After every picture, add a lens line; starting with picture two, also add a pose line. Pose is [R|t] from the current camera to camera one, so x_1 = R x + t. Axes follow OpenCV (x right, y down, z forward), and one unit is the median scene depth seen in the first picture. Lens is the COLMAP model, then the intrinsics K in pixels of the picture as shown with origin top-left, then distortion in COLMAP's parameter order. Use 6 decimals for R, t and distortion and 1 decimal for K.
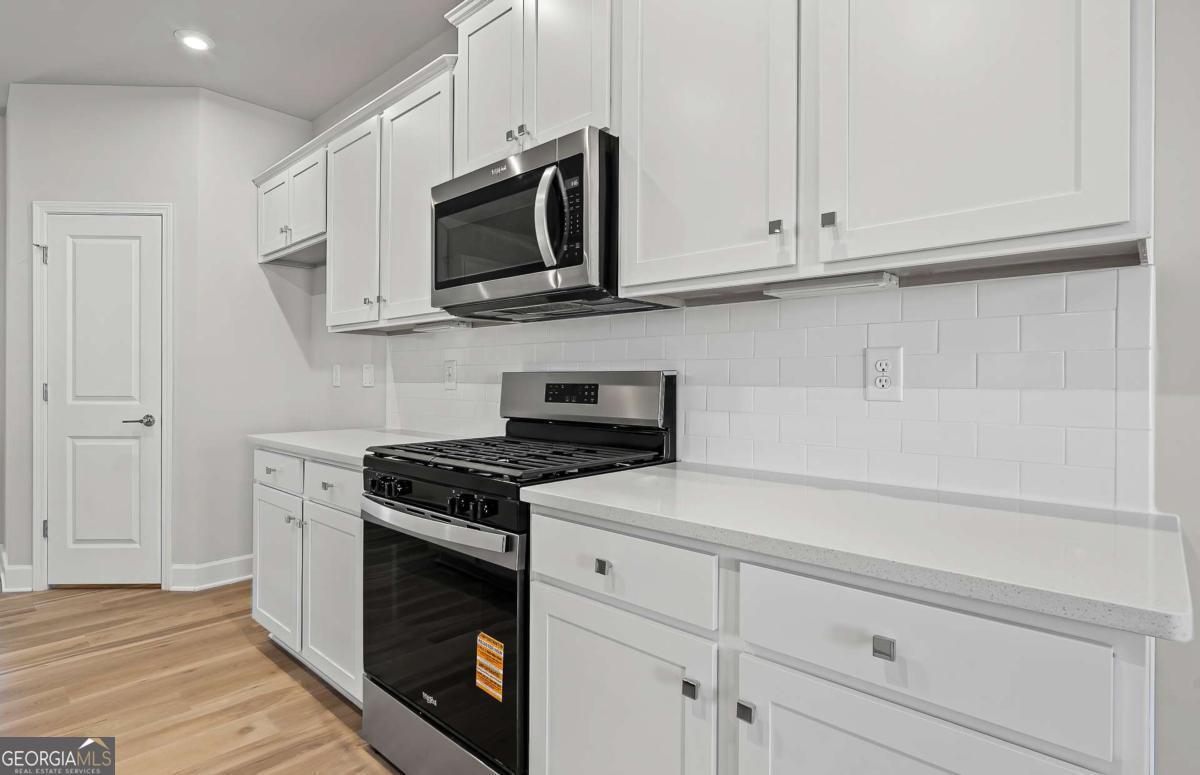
lens RADIAL K [[610.0, 0, 600.0], [0, 610.0, 387.5], [0, 0, 1]] dist [-0.003784, -0.000726]
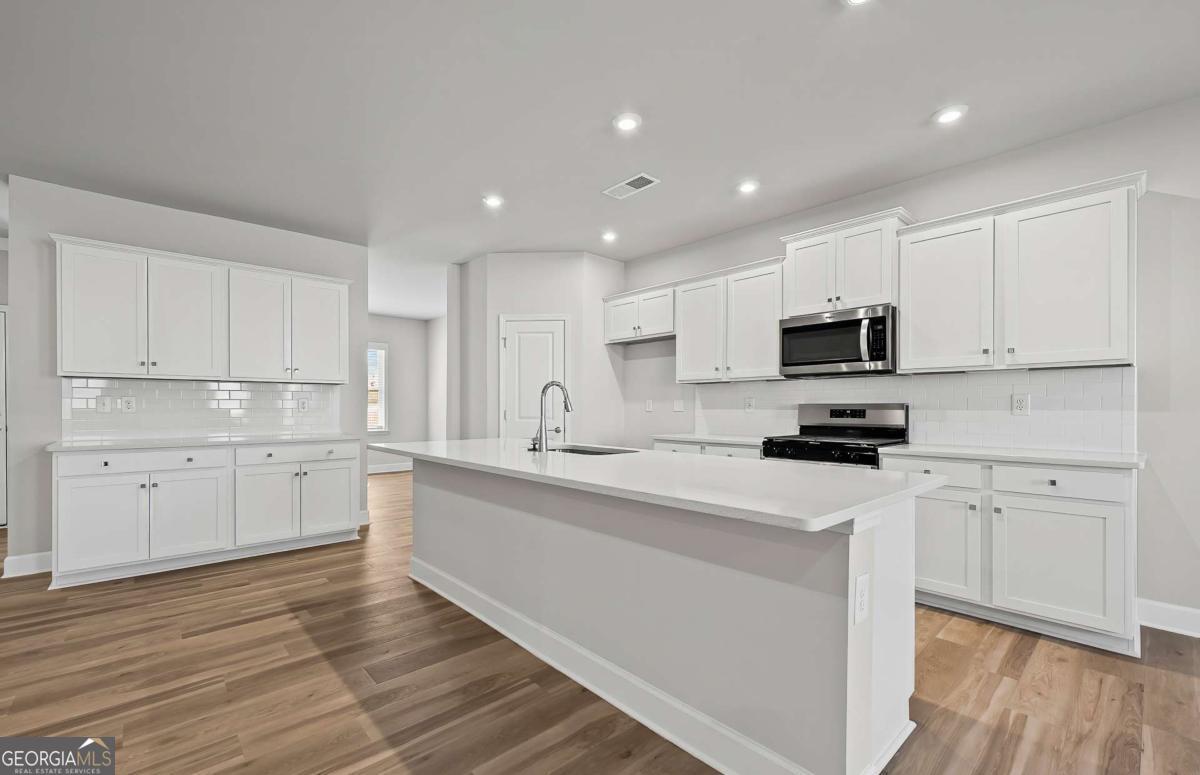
lens RADIAL K [[506.3, 0, 600.9], [0, 506.3, 410.0], [0, 0, 1]] dist [-0.000124, 0.000214]
pose [[0.996900, -0.003420, -0.078603, -0.844091], [0.002857, 0.999969, -0.007272, 0.007650], [0.078625, 0.007025, 0.996880, -0.939283]]
